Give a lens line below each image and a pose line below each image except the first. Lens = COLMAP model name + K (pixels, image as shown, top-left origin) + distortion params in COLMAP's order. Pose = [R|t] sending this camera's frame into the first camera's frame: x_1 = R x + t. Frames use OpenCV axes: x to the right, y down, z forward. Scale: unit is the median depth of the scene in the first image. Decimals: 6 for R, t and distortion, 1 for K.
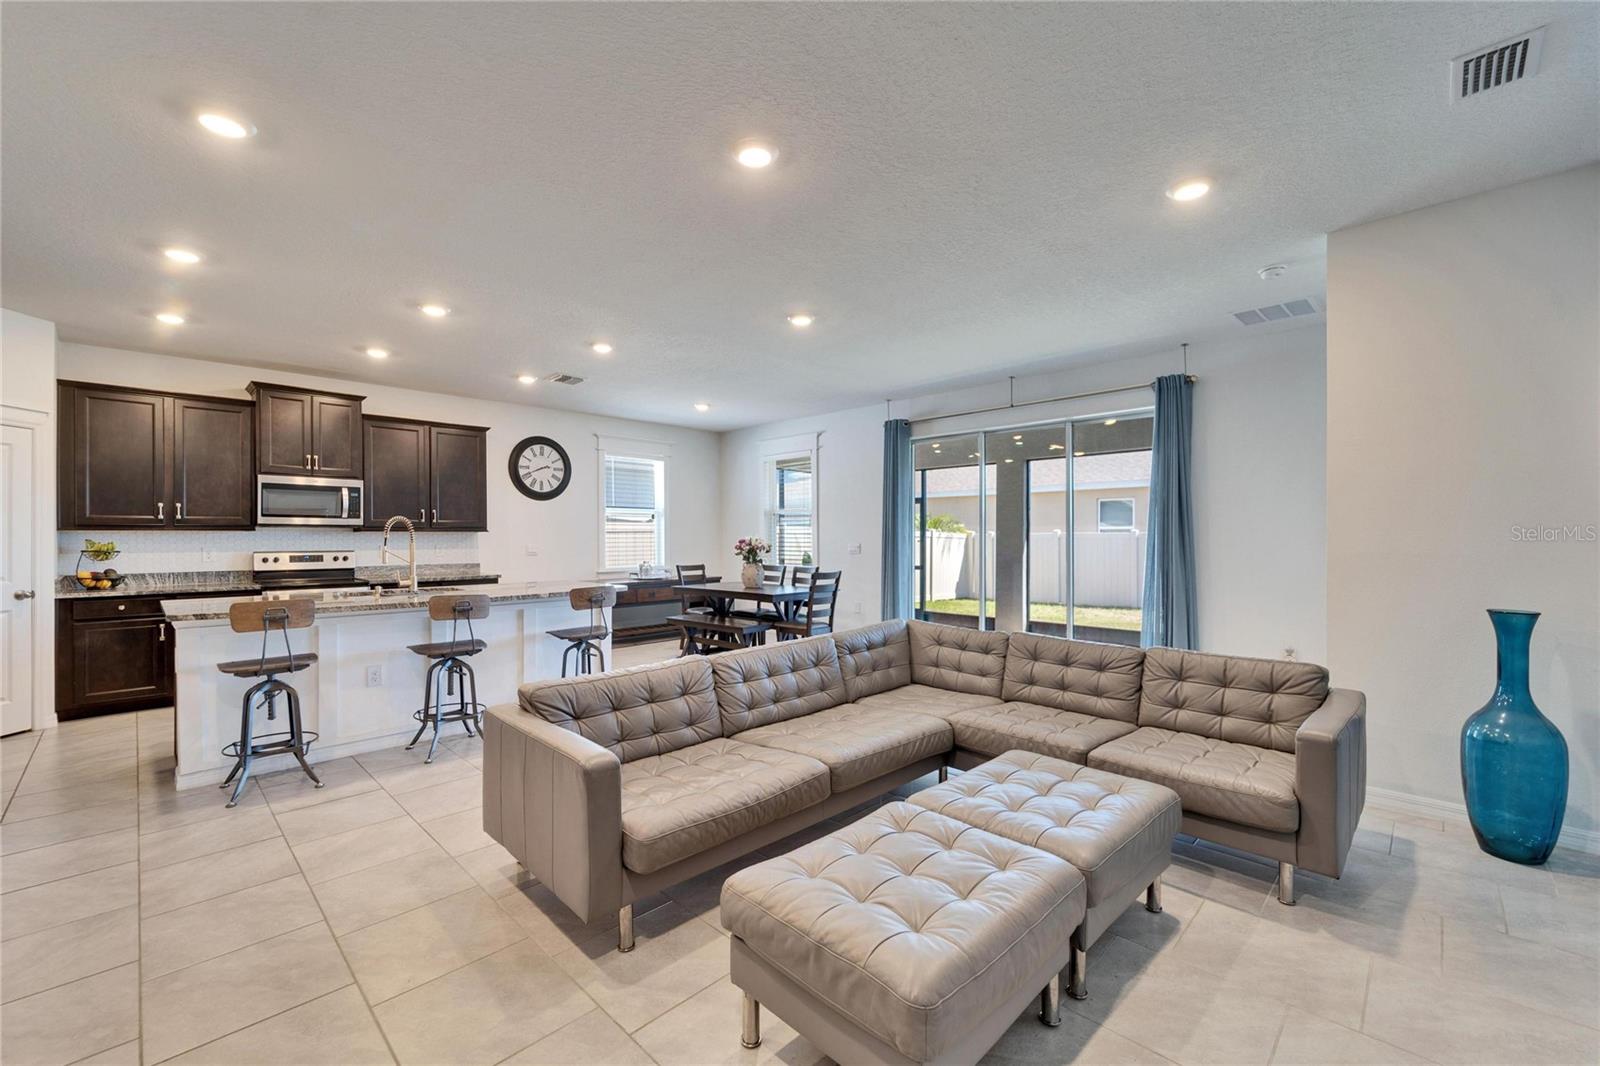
lens RADIAL K [[655.8, 0, 774.8], [0, 655.8, 538.1], [0, 0, 1]] dist [0.001046, -0.000866]
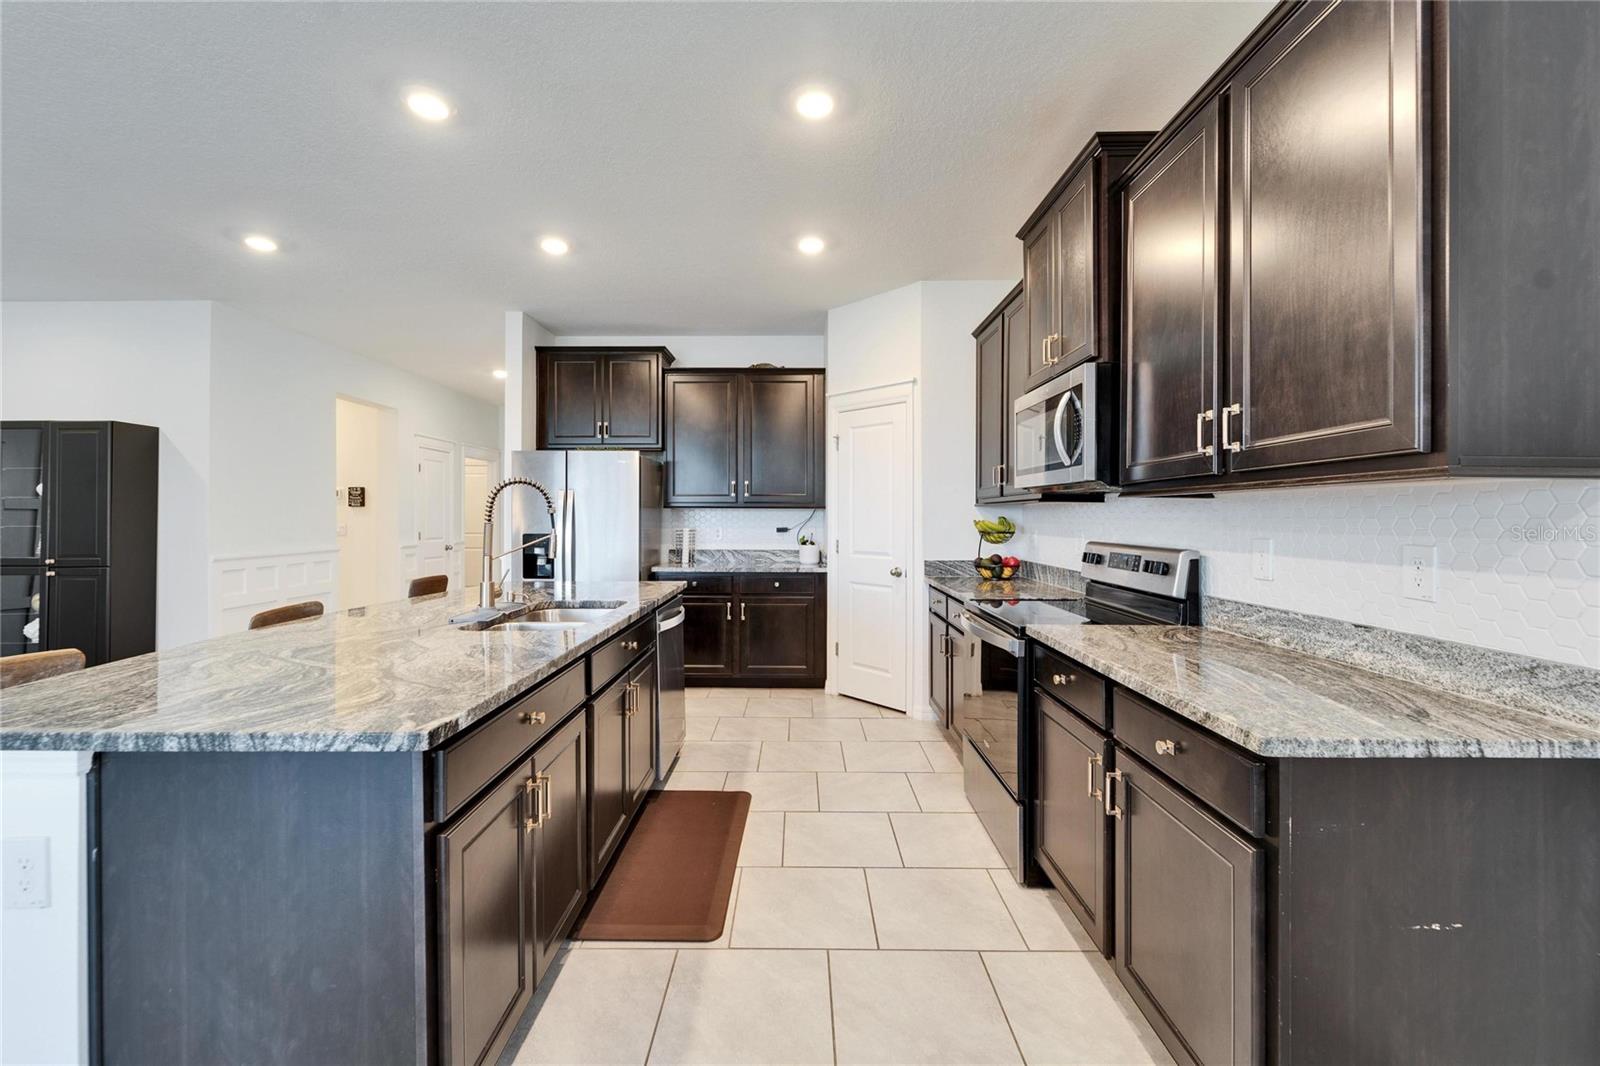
lens RADIAL K [[655.8, 0, 782.2], [0, 655.8, 515.8], [0, 0, 1]] dist [0.001046, -0.000866]
pose [[-0.707858, 0.003432, -0.706347, -0.245509], [0.003070, 0.999994, 0.001781, -0.001125], [0.706348, -0.000908, -0.707864, 1.185355]]
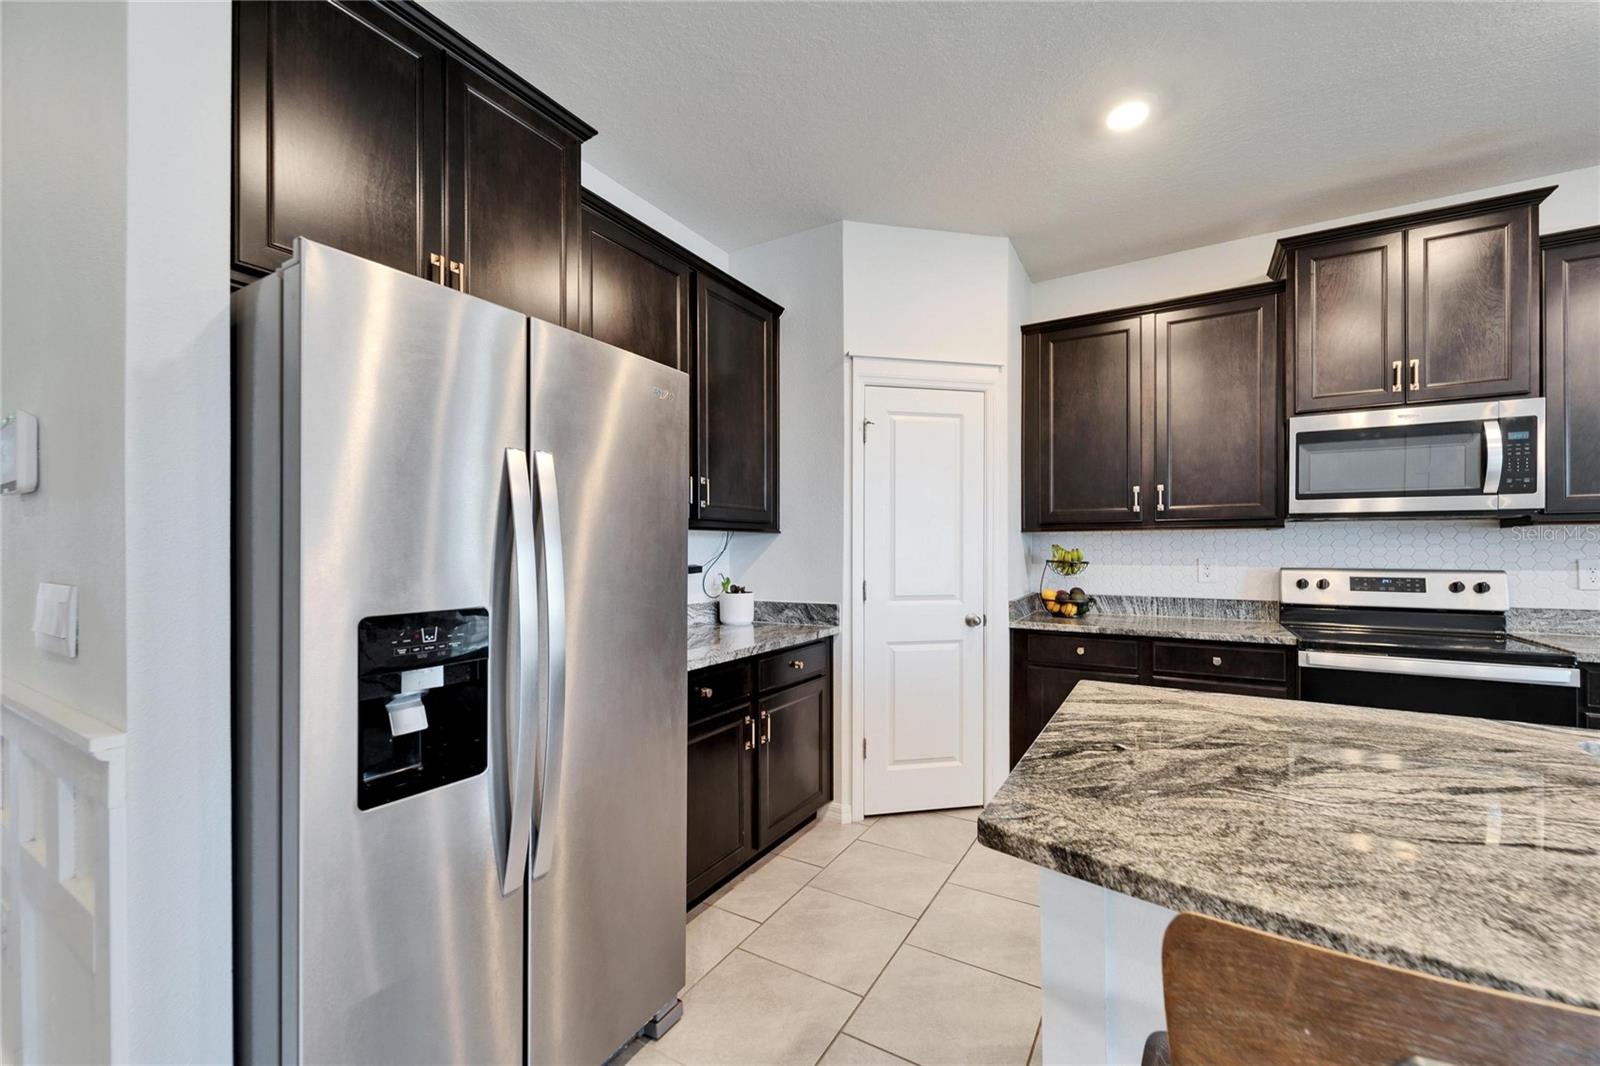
lens RADIAL K [[655.8, 0, 806.6], [0, 655.8, 551.8], [0, 0, 1]] dist [0.001046, -0.000866]
pose [[0.264312, 0.010862, -0.964376, -0.372883], [0.001864, 0.999929, 0.011773, 0.000861], [0.964436, -0.004909, 0.264273, 0.475544]]
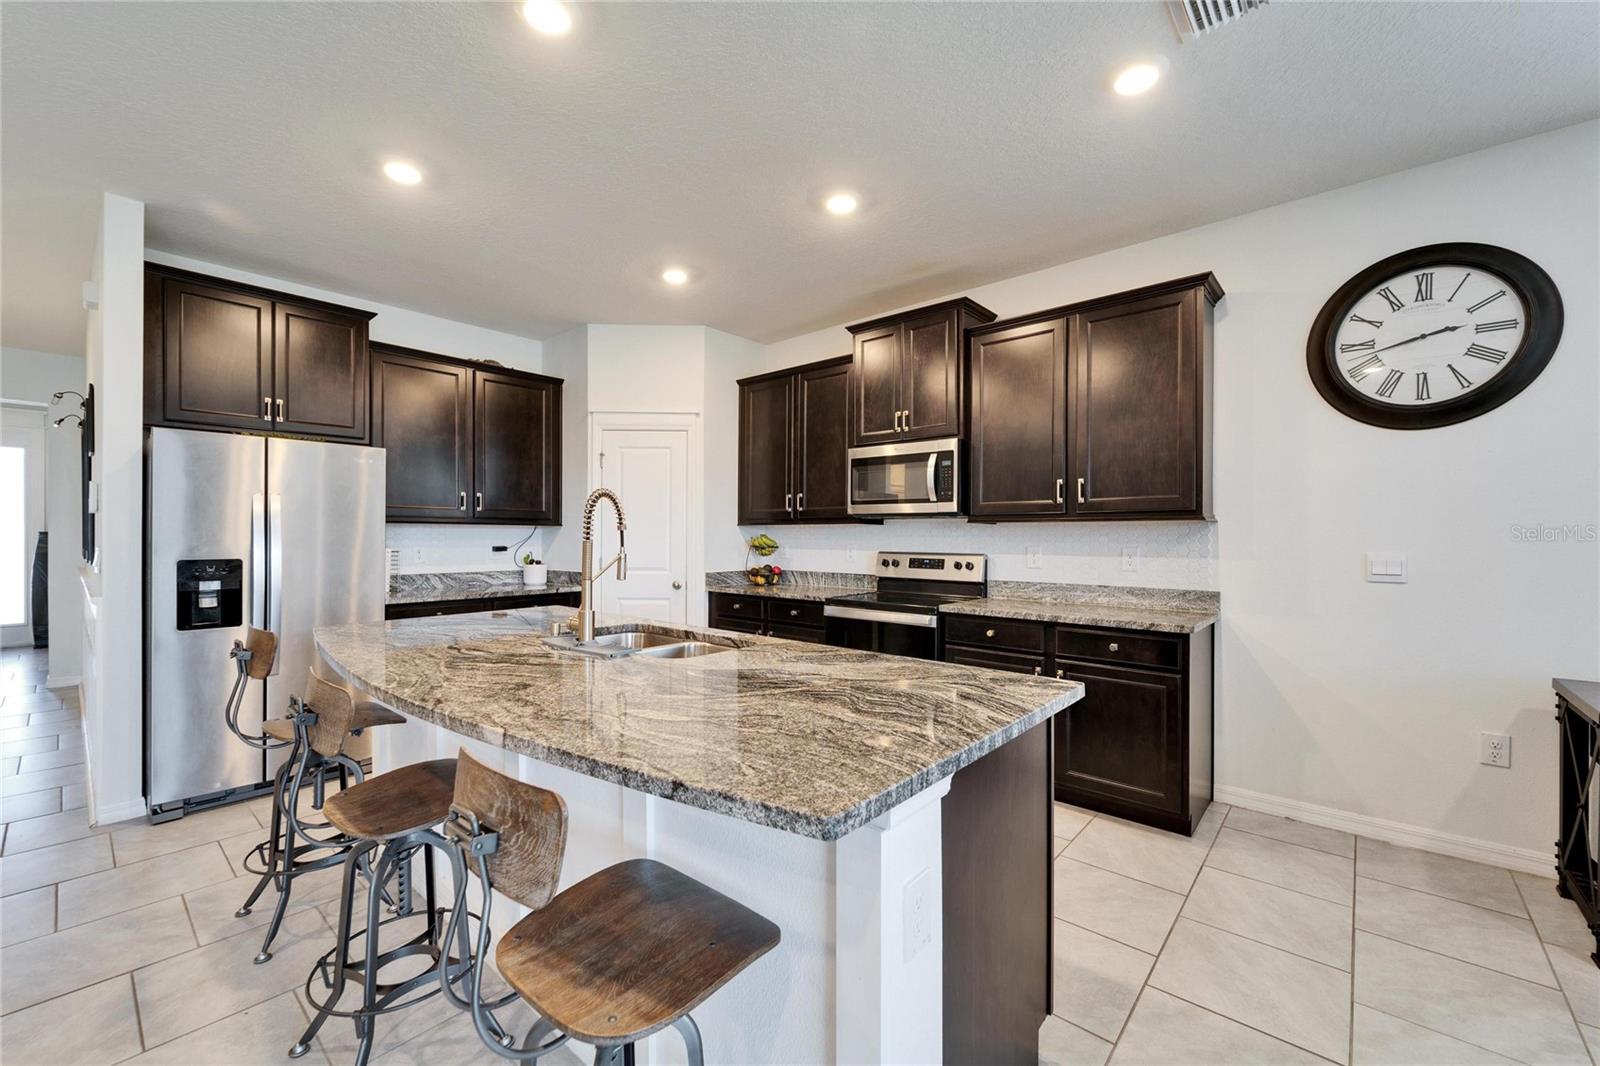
lens RADIAL K [[655.8, 0, 801.4], [0, 655.8, 533.8], [0, 0, 1]] dist [0.001046, -0.000866]
pose [[0.080466, 0.003482, -0.996751, -0.042167], [-0.002271, 0.999992, 0.003310, -0.001844], [0.996755, 0.001997, 0.080474, 0.839883]]
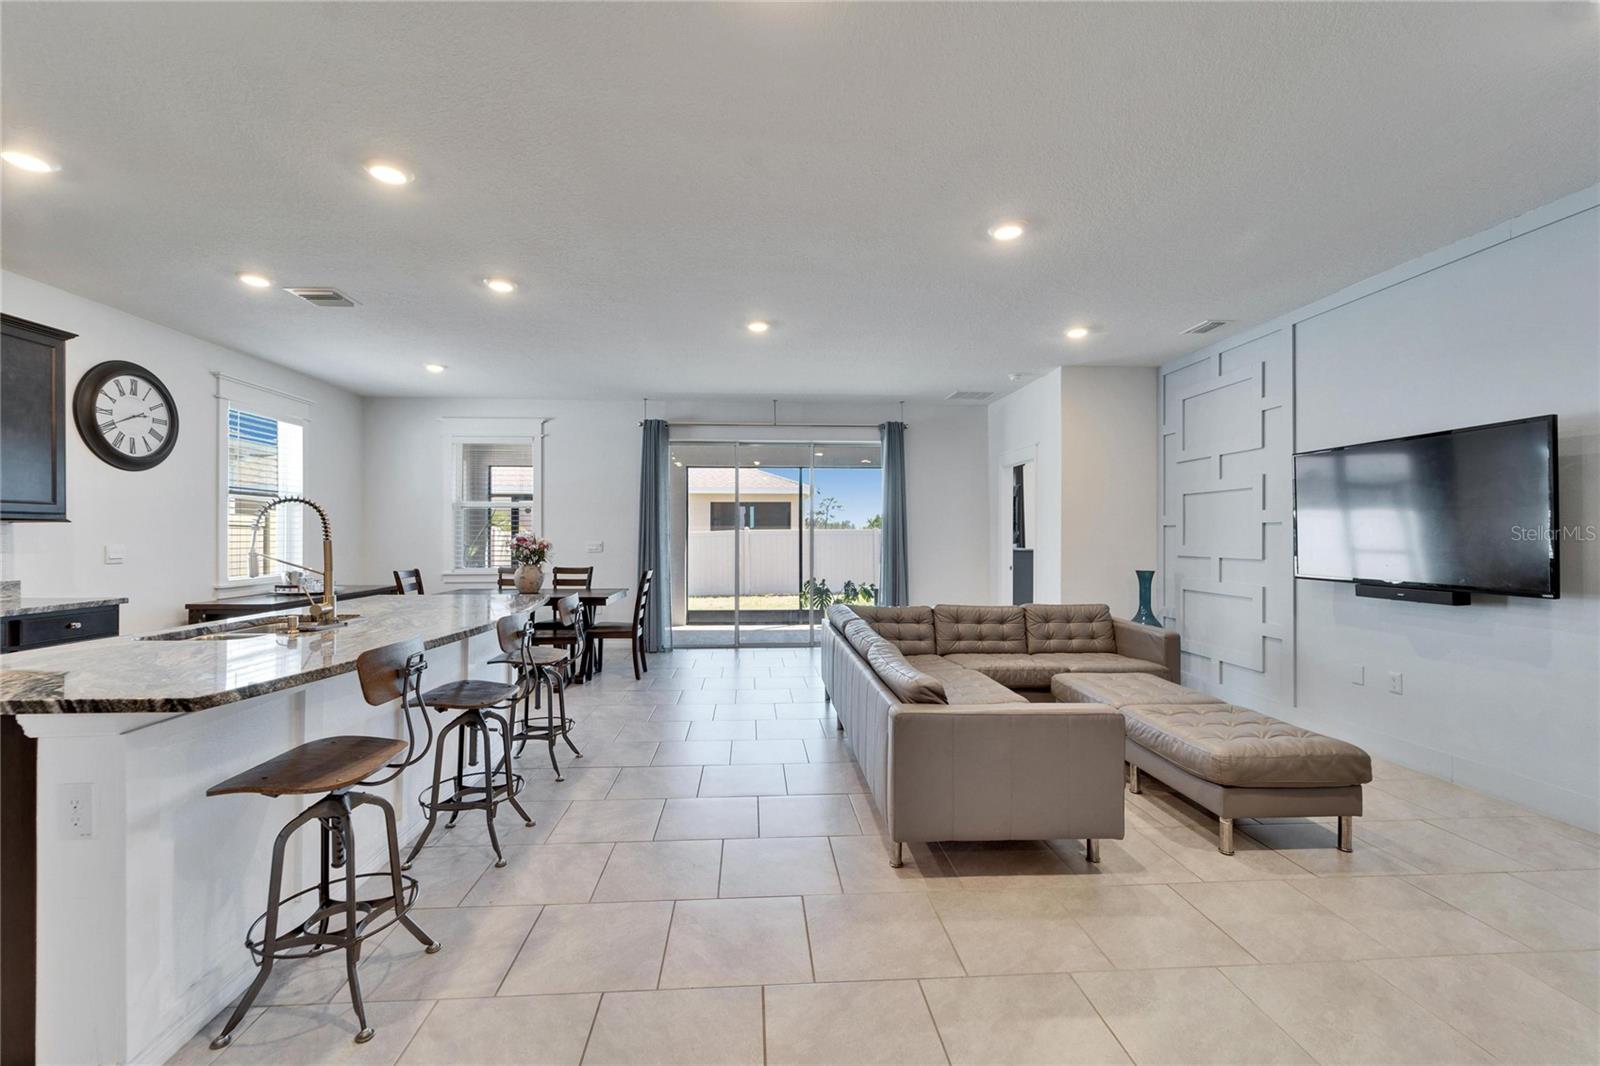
lens RADIAL K [[655.8, 0, 789.2], [0, 655.8, 529.1], [0, 0, 1]] dist [0.001046, -0.000866]
pose [[0.654976, 0.013155, 0.755535, -0.543066], [-0.000967, 0.999862, -0.016570, 0.006250], [-0.755649, 0.010122, 0.654898, 0.213847]]
